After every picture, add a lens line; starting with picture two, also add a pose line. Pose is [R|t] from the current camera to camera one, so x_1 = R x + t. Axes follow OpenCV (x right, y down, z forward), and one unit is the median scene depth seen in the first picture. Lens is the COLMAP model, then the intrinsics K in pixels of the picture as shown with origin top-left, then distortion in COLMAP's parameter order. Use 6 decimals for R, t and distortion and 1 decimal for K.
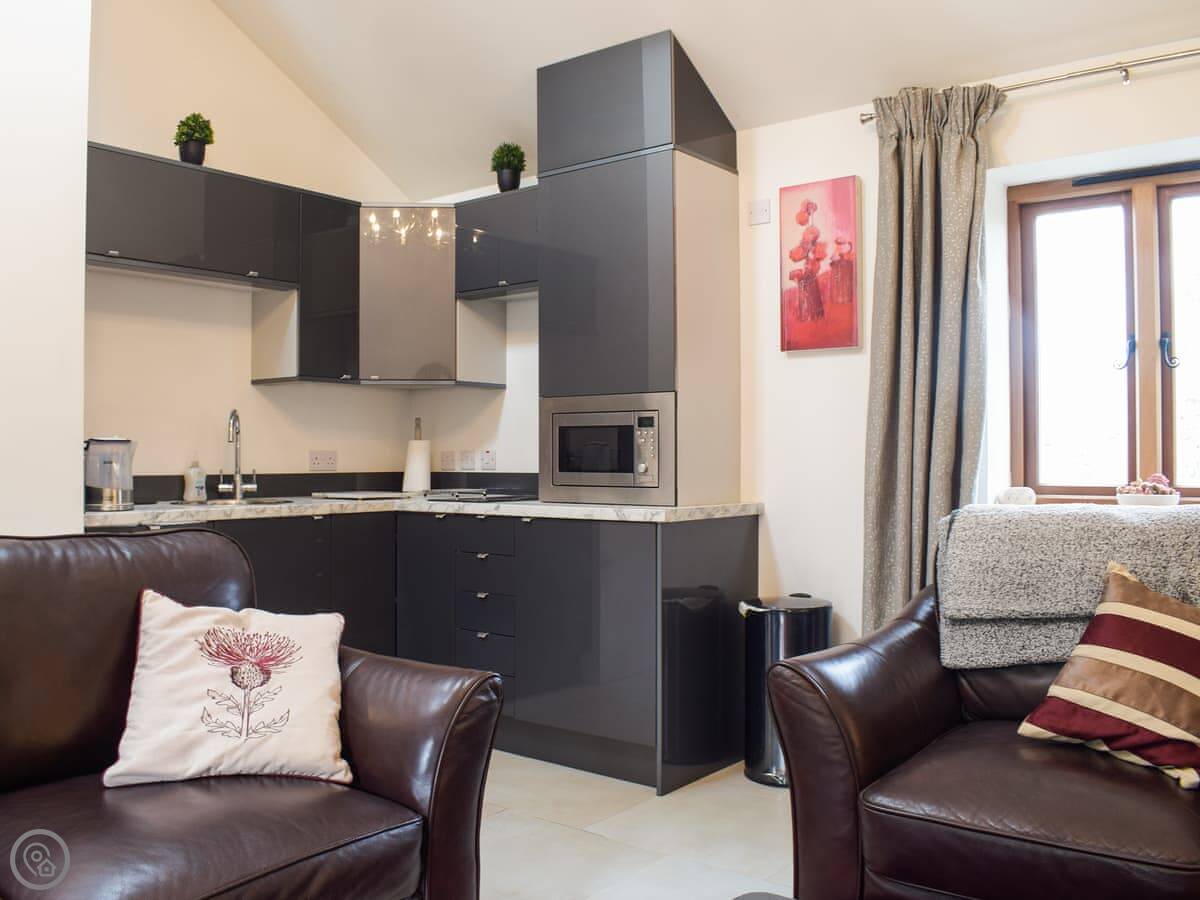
lens RADIAL K [[1029.6, 0, 600.0], [0, 1029.6, 450.0], [0, 0, 1]] dist [-0.091399, 0.001664]
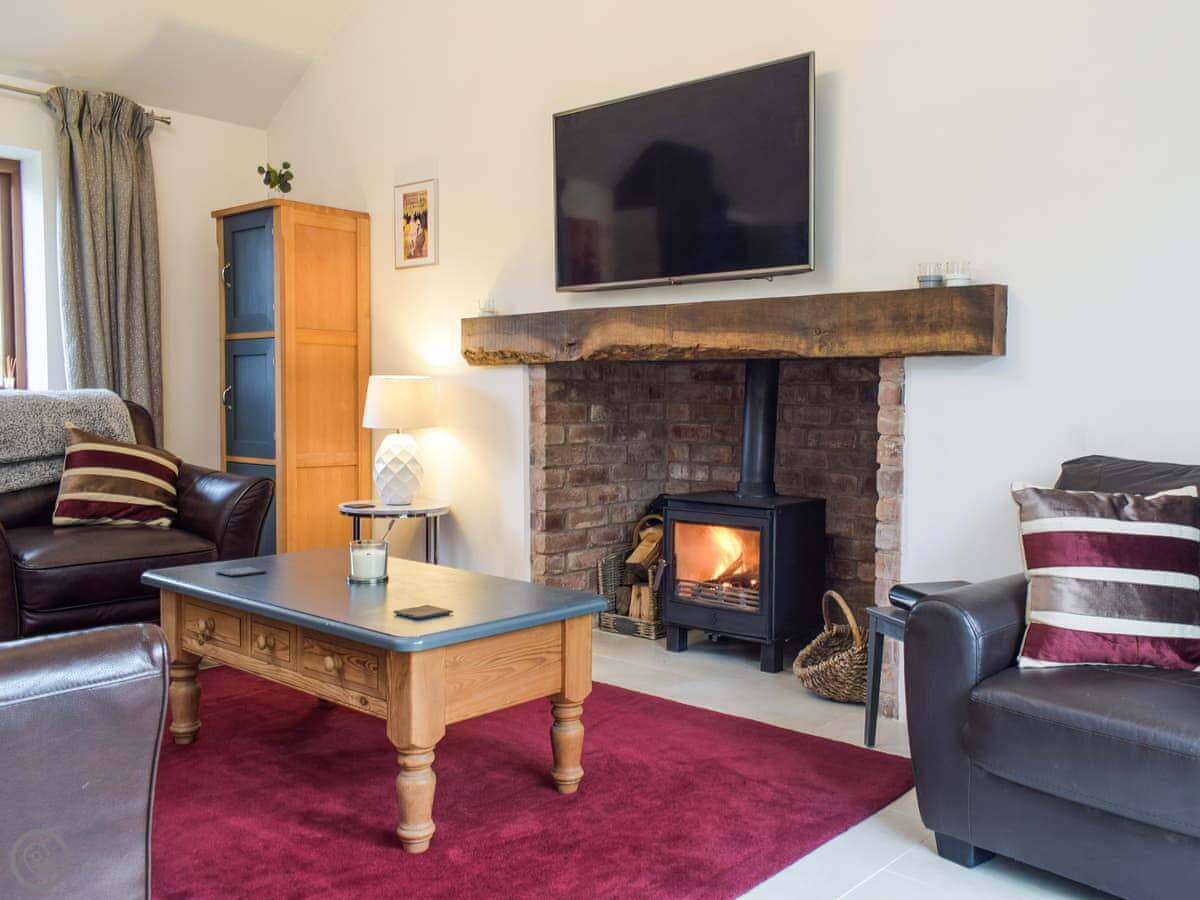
lens RADIAL K [[1074.0, 0, 600.0], [0, 1074.0, 450.0], [0, 0, 1]] dist [0.055530, -0.000879]
pose [[0.069593, -0.050330, 0.996305, -0.782578], [-0.009897, 0.998642, 0.051139, 0.035175], [-0.997526, -0.013420, 0.069001, -0.012748]]
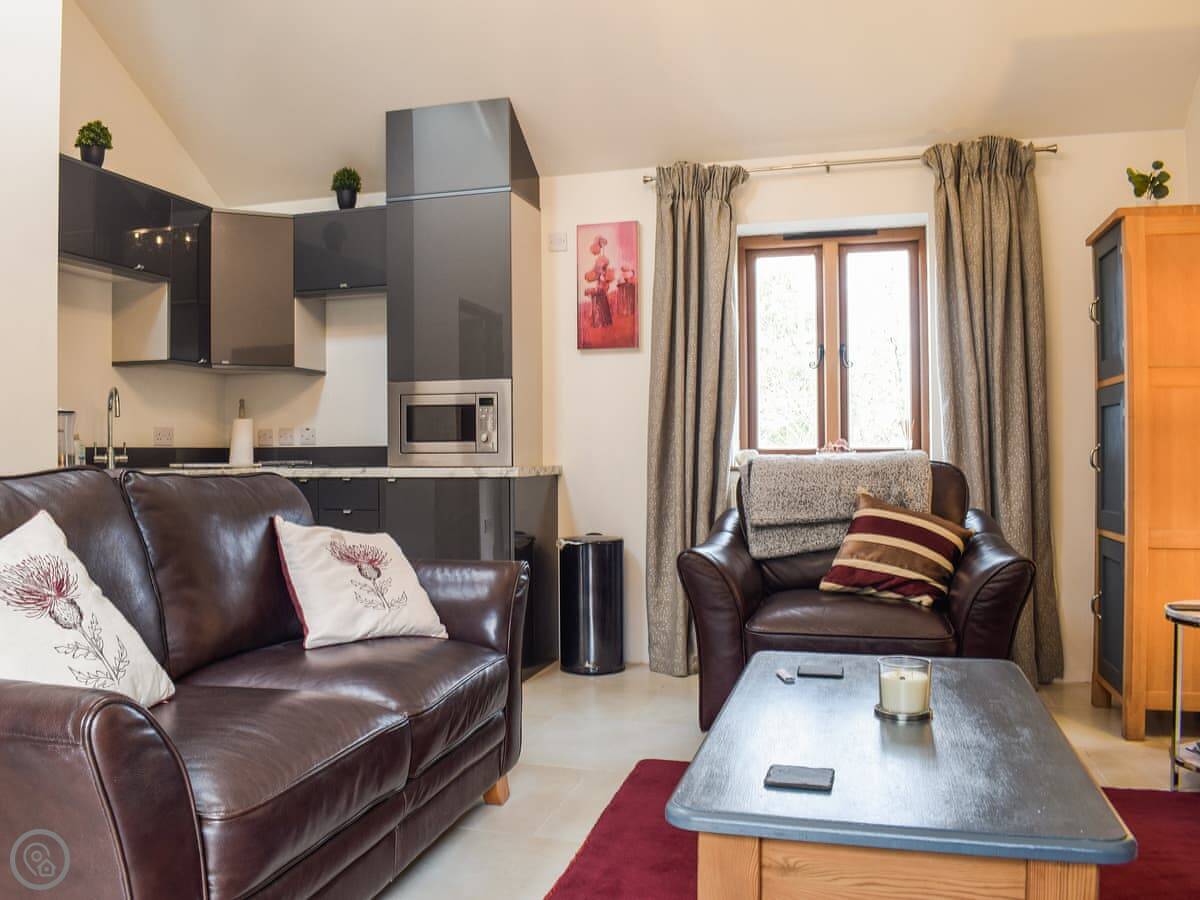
lens RADIAL K [[1041.7, 0, 543.0], [0, 1041.7, 451.9], [0, 0, 1]] dist [-0.085925, 0.008926]
pose [[0.931261, -0.005667, 0.364310, -0.363009], [0.004765, 0.999983, 0.003377, 0.031447], [-0.364322, -0.001409, 0.931272, -0.234615]]
